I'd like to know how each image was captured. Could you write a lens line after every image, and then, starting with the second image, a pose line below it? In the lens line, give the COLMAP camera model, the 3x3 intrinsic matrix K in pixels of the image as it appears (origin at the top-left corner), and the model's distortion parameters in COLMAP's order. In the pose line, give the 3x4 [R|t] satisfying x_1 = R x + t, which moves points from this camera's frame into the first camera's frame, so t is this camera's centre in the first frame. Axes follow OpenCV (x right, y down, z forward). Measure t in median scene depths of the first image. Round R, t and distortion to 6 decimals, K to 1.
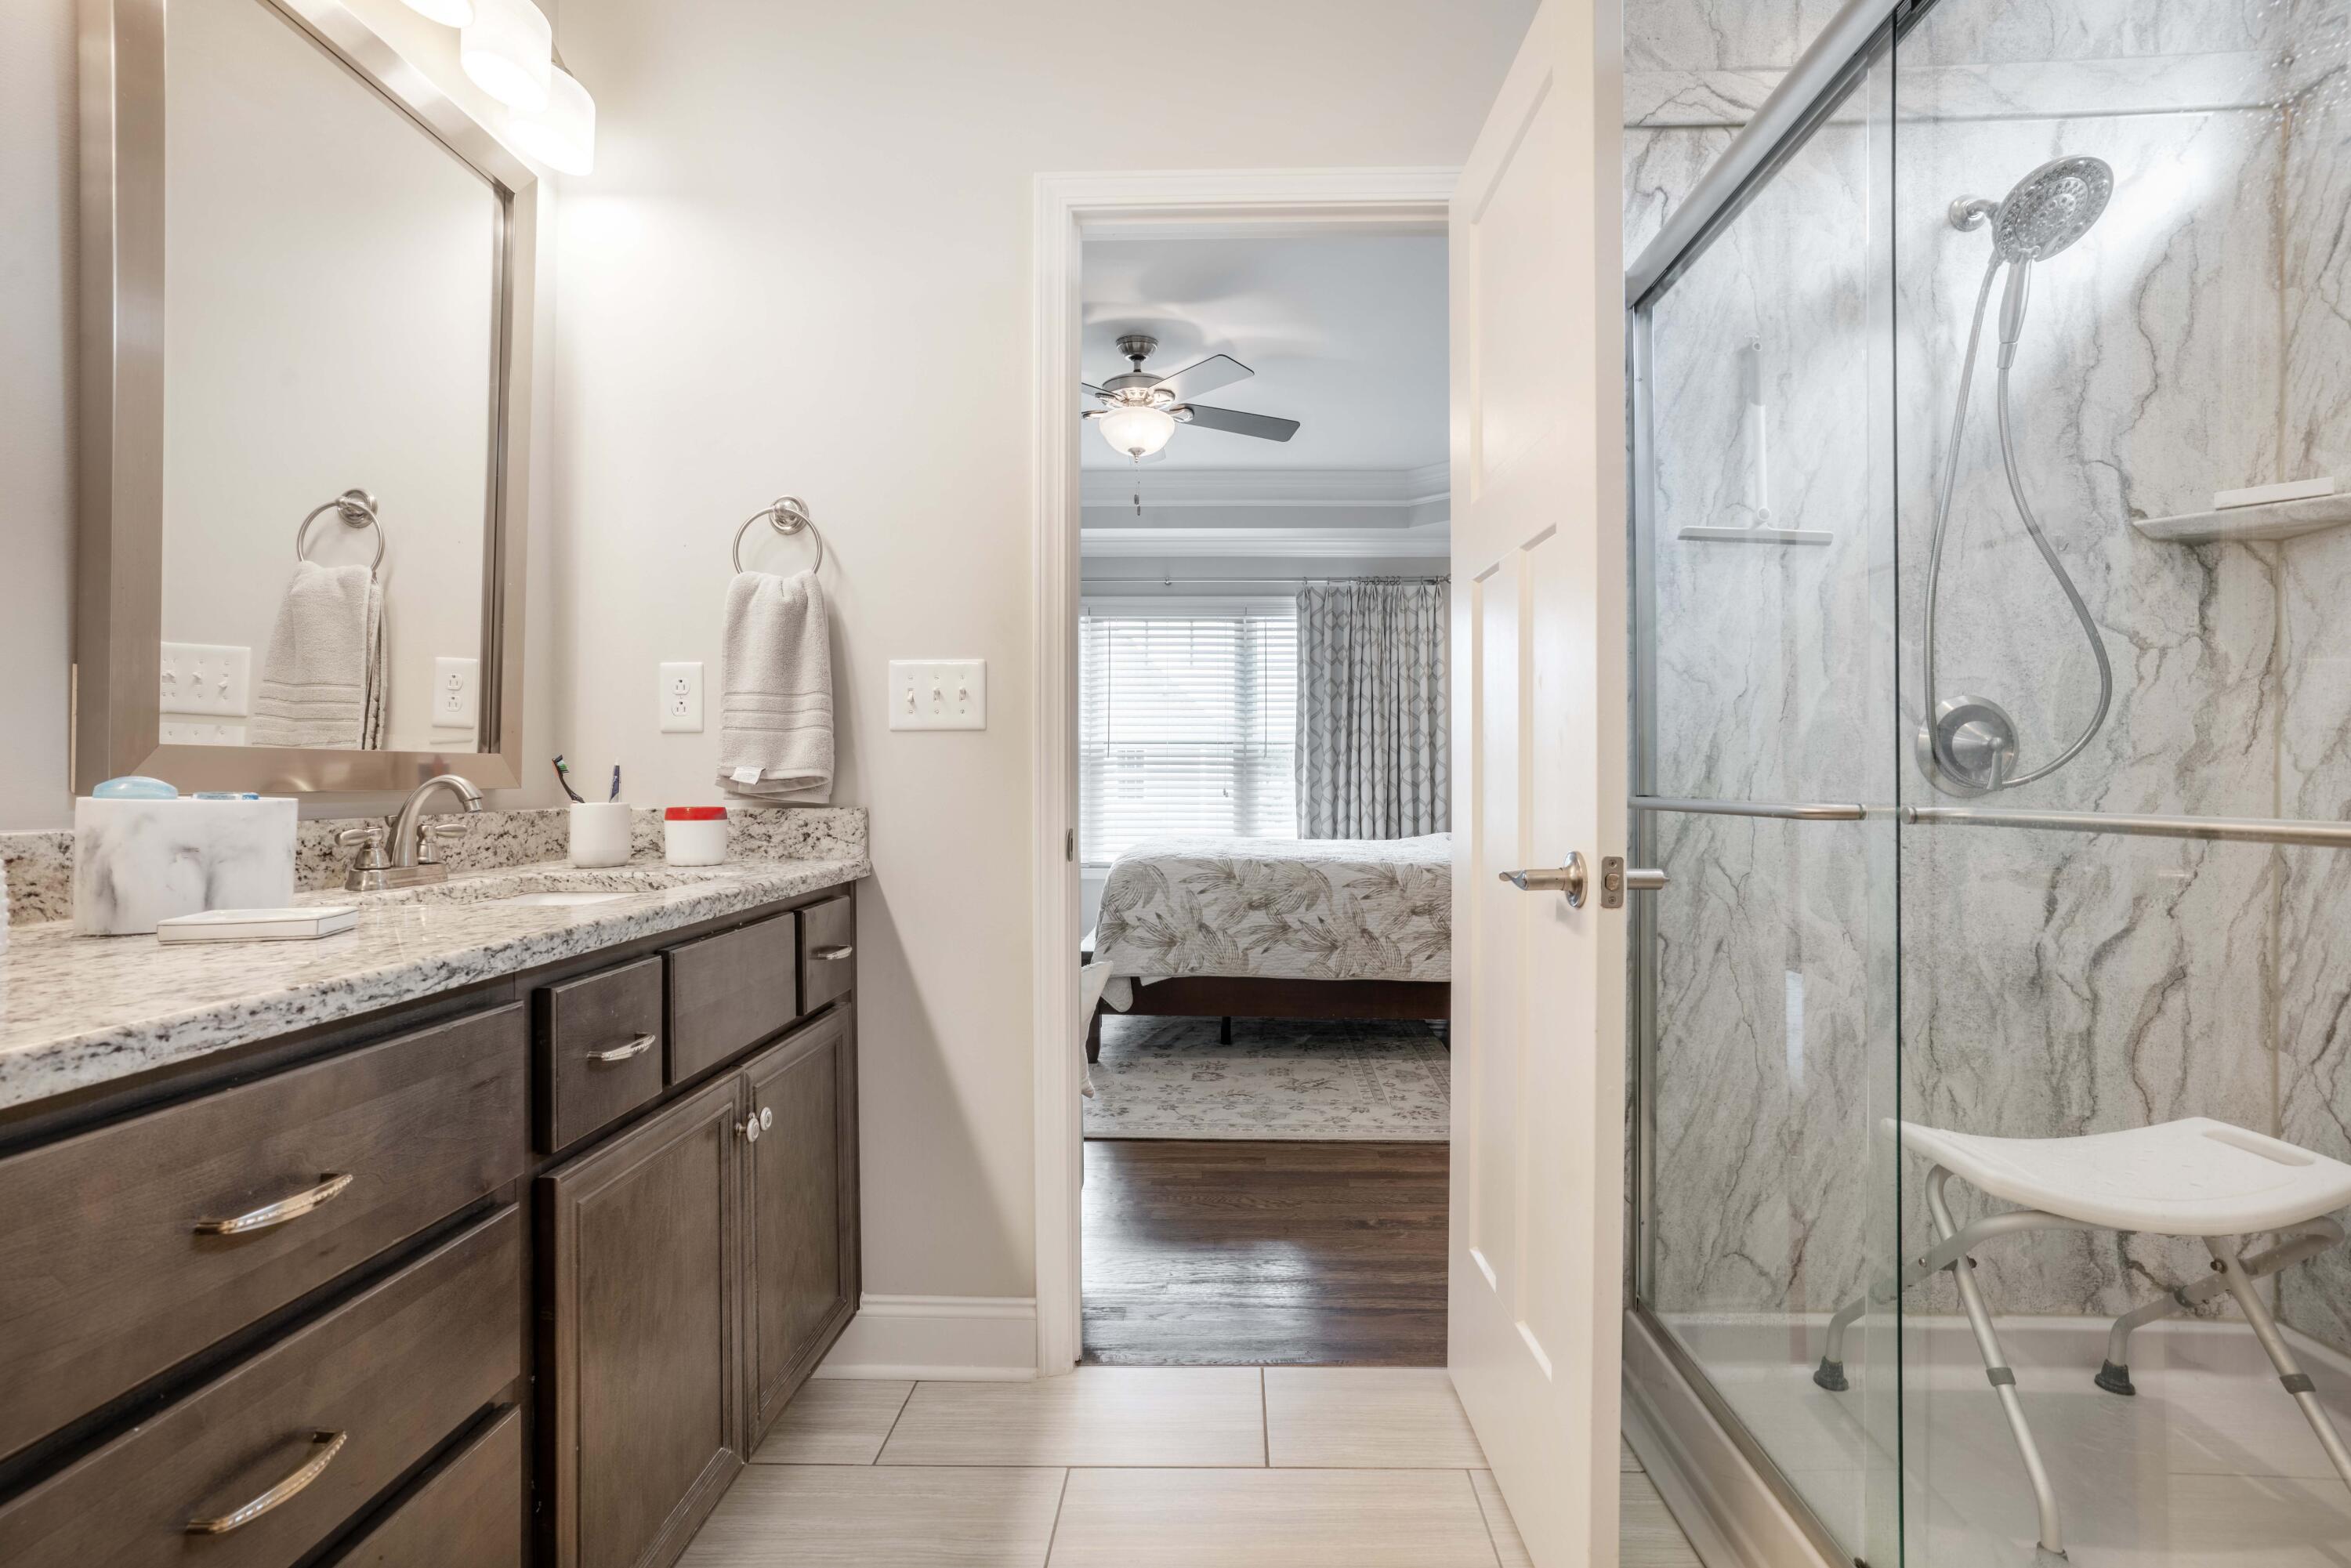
lens RADIAL K [[1156.2, 0, 1181.0], [0, 1156.2, 781.9], [0, 0, 1]] dist [-0.054595, 0.023271]
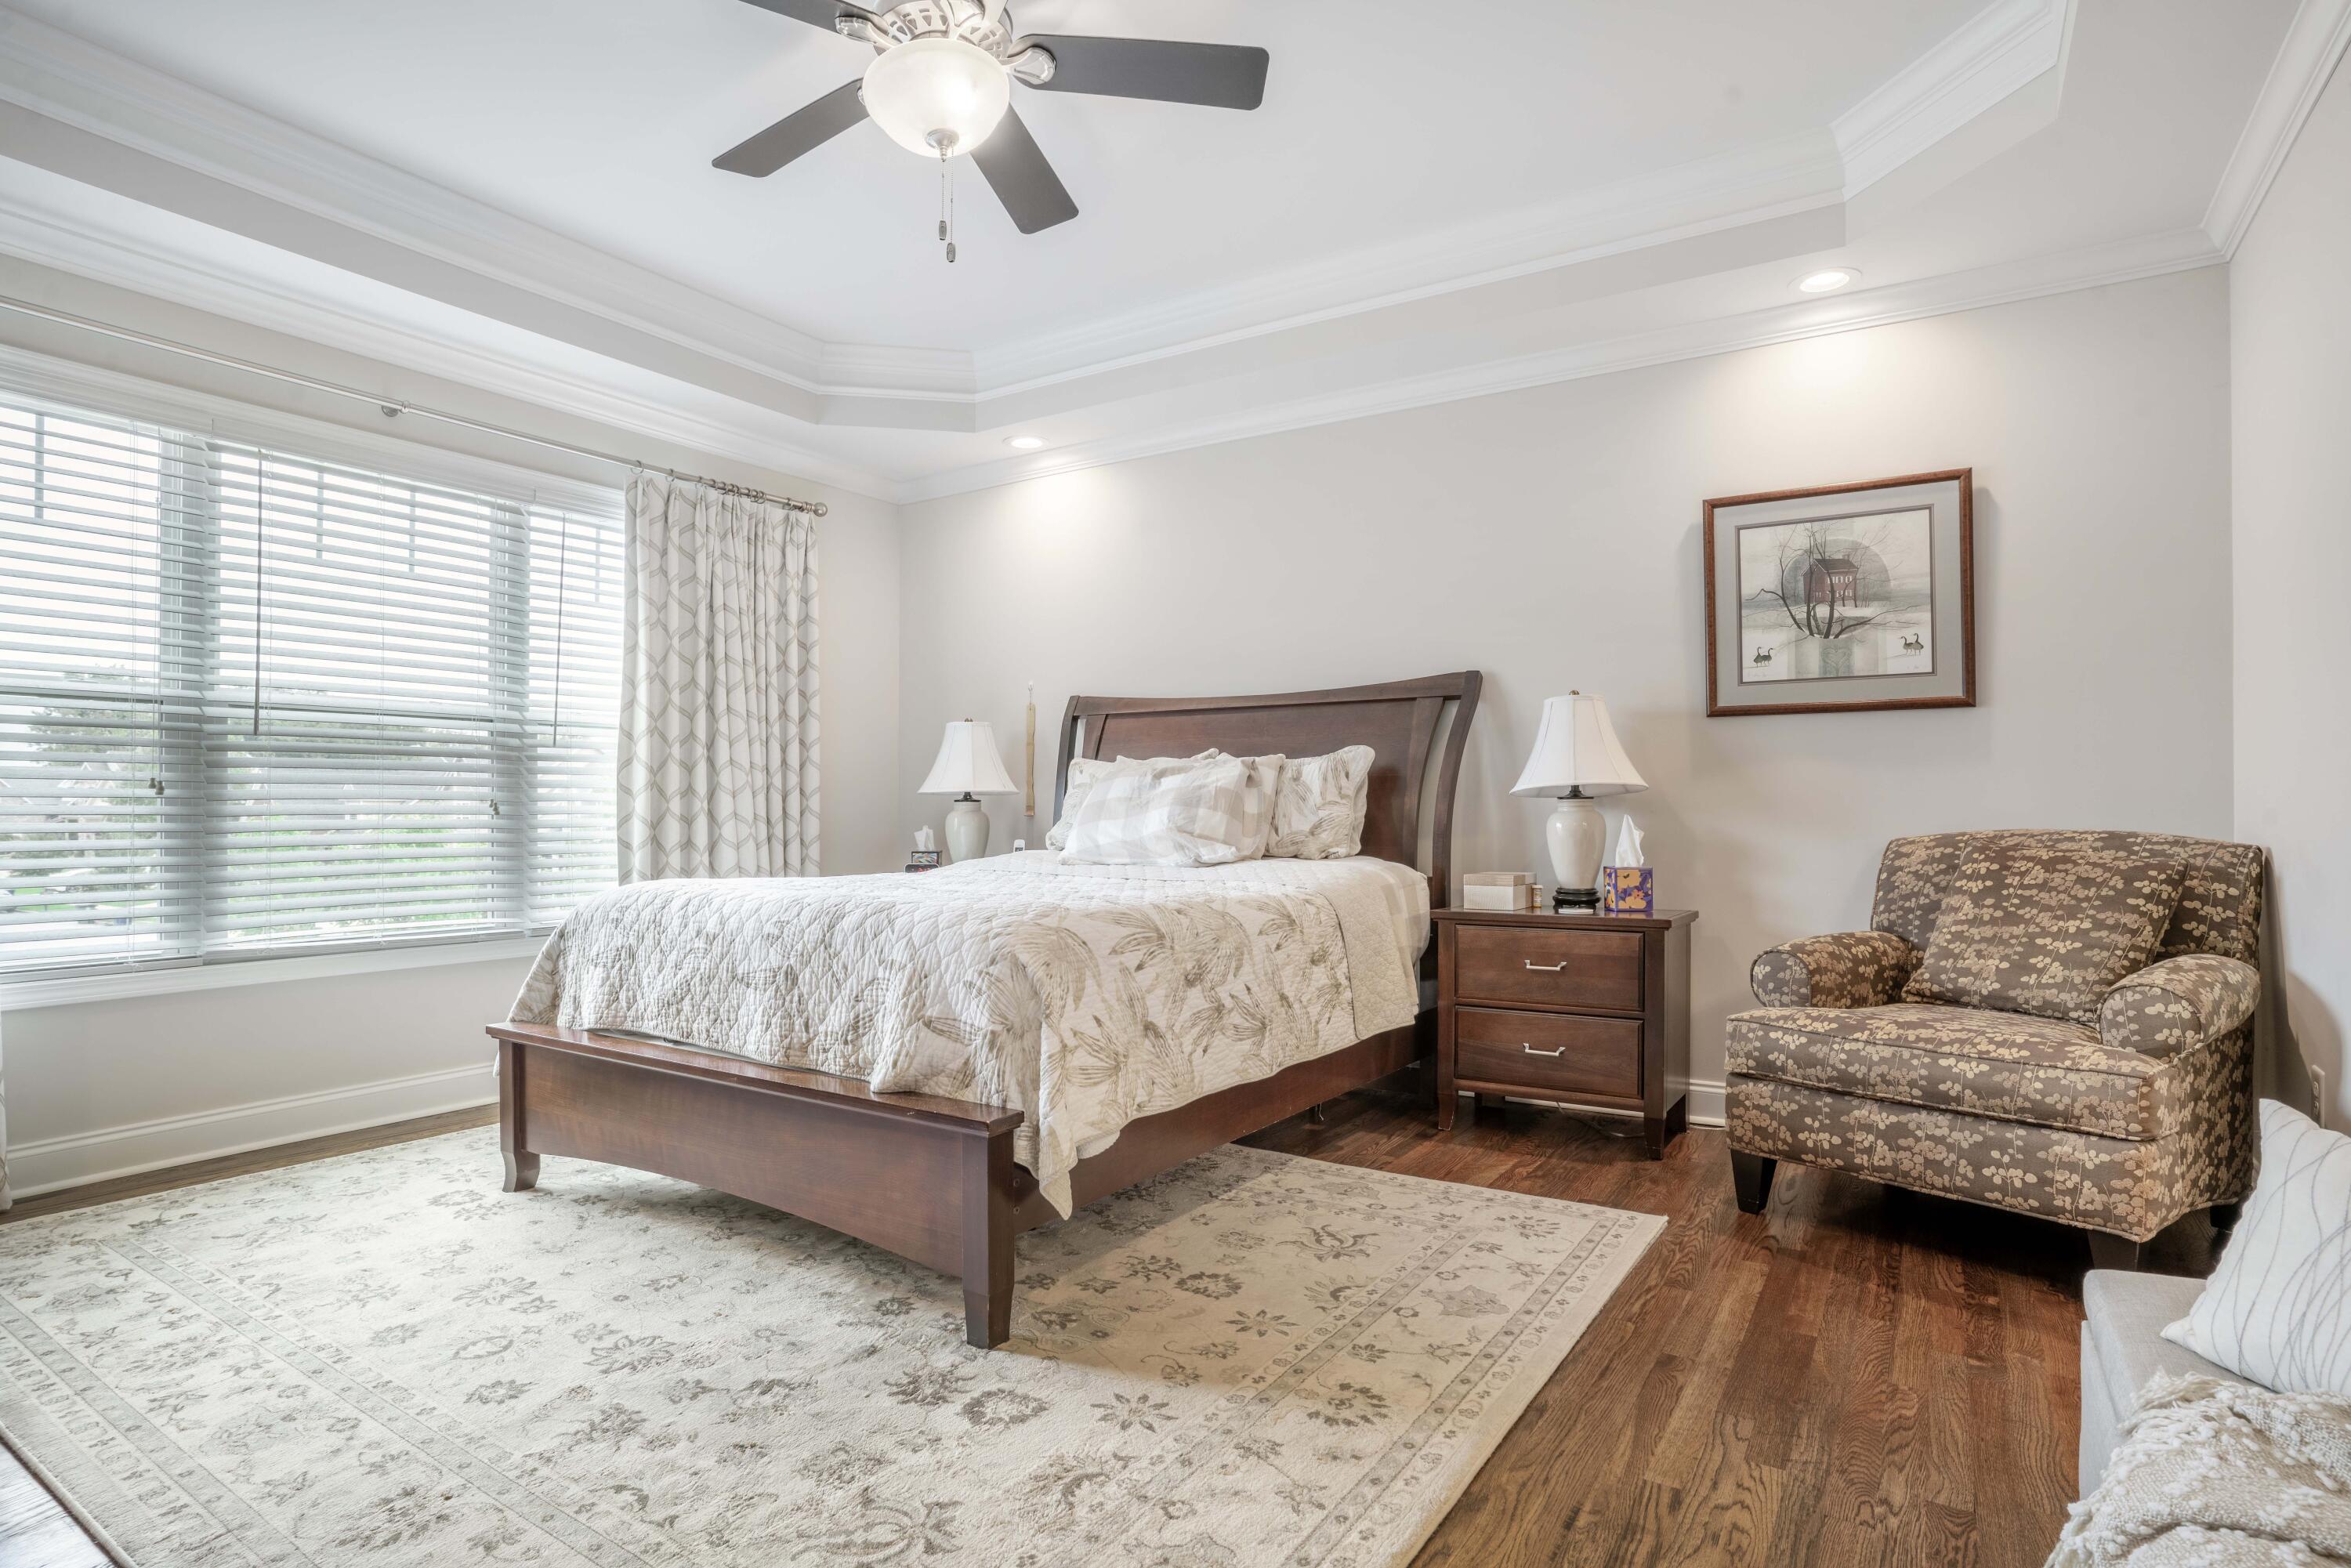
lens RADIAL K [[1201.0, 0, 1196.6], [0, 1201.0, 803.8], [0, 0, 1]] dist [-0.042641, 0.000523]
pose [[0.500086, 0.003031, 0.865971, -0.477714], [0.000209, 0.999993, -0.003621, 0.016823], [-0.865976, 0.001992, 0.500082, 0.679203]]
